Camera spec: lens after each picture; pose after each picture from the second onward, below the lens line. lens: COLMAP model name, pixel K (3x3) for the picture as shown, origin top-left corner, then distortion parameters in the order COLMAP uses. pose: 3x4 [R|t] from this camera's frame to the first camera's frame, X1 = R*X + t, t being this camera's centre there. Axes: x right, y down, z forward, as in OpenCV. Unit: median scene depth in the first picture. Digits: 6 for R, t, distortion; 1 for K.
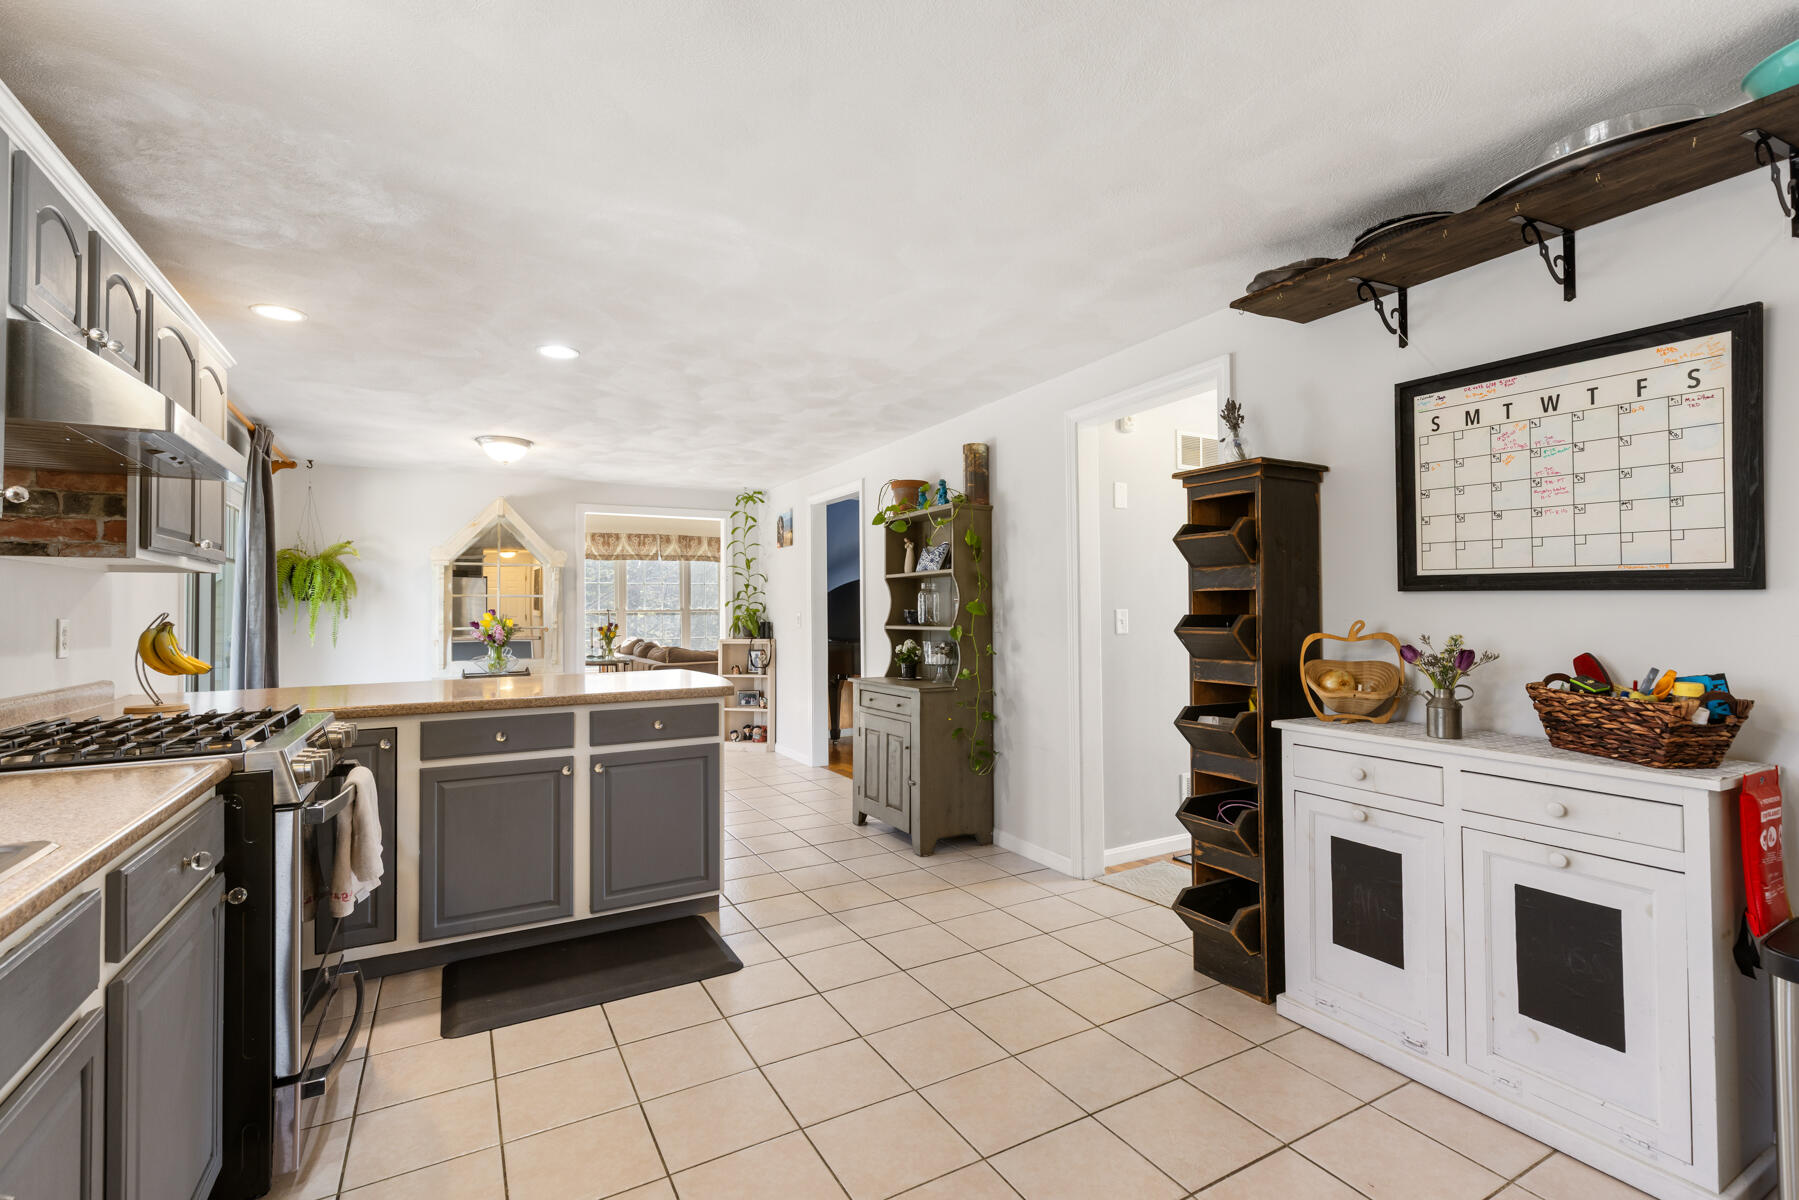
lens RADIAL K [[821.6, 0, 925.1], [0, 821.6, 597.0], [0, 0, 1]] dist [0.007339, -0.001453]
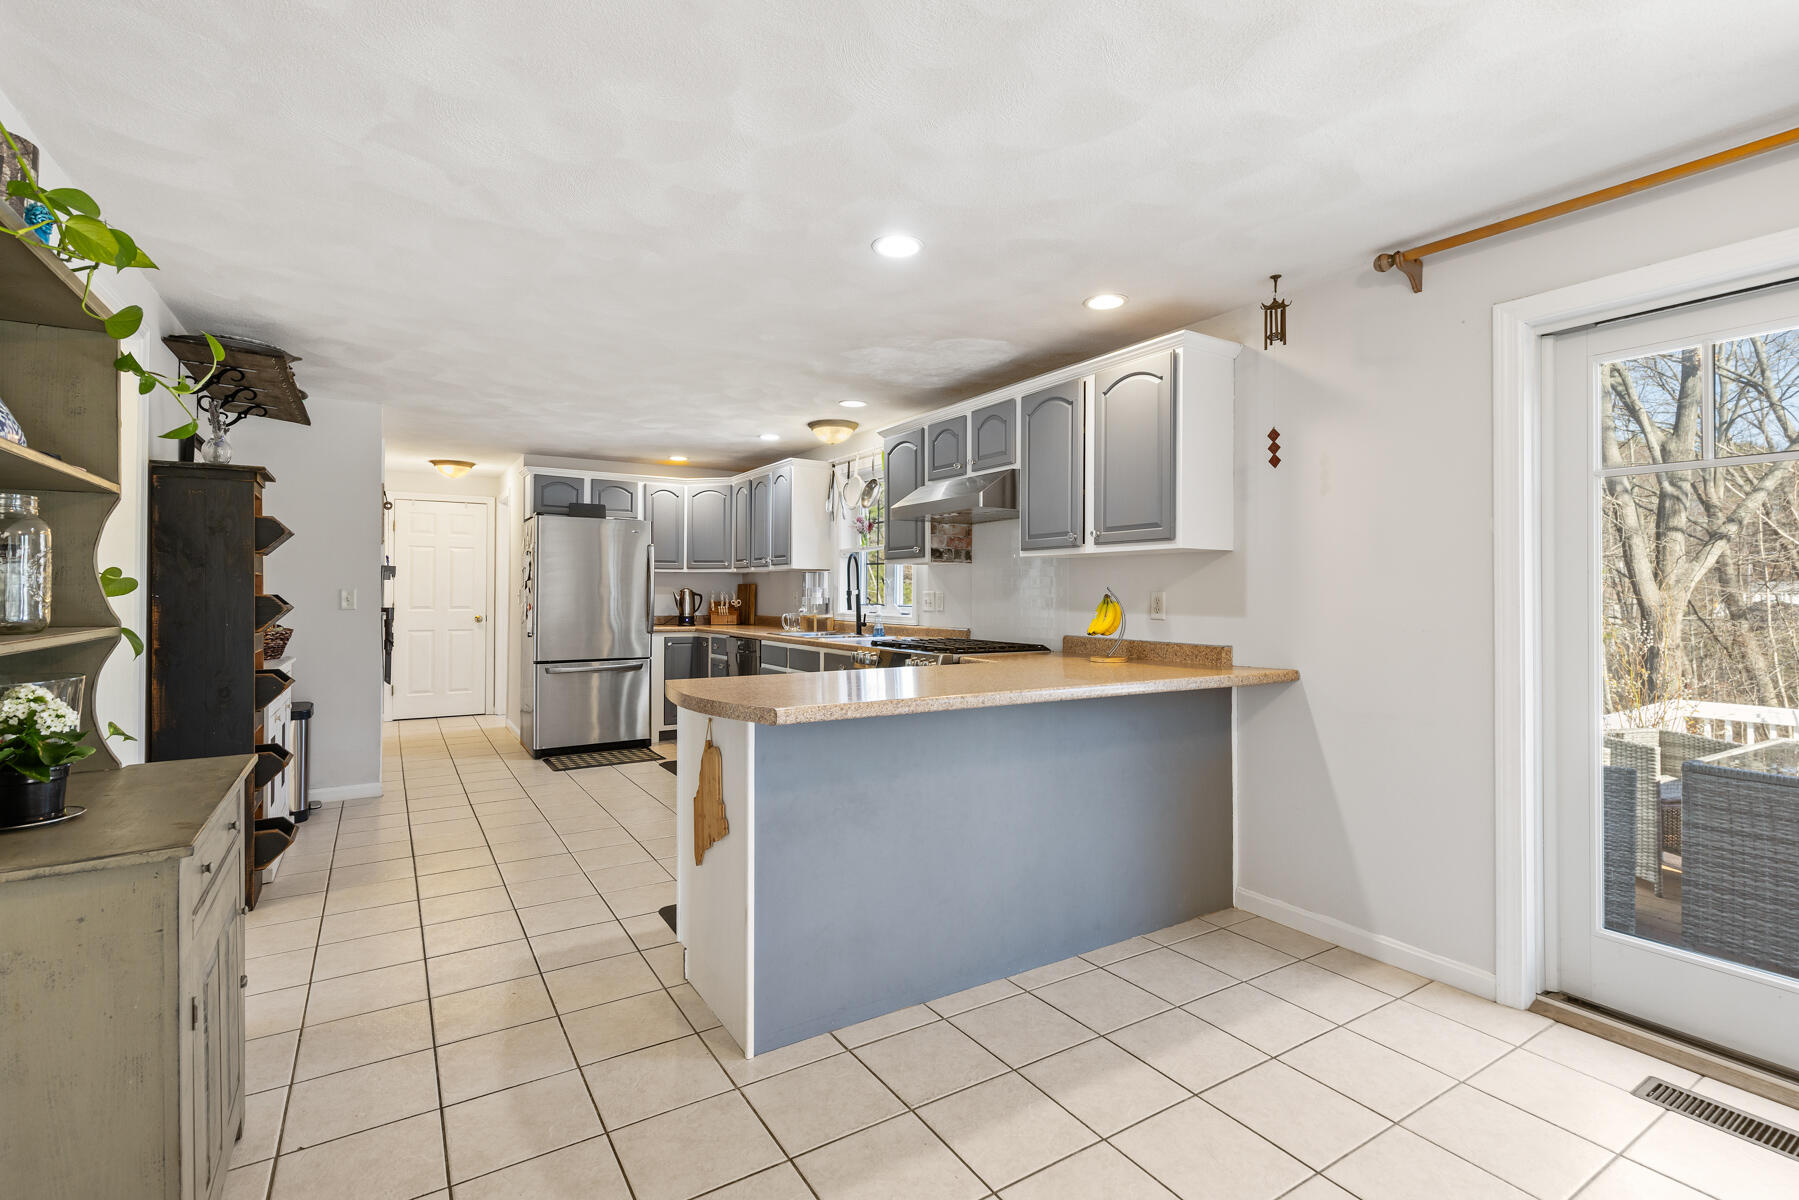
lens RADIAL K [[821.6, 0, 905.8], [0, 821.6, 586.4], [0, 0, 1]] dist [0.007339, -0.001453]
pose [[-0.999097, 0.006351, -0.042020, -0.424564], [0.007372, 0.999680, -0.024199, 0.036847], [0.041853, -0.024486, -0.998824, 1.802686]]
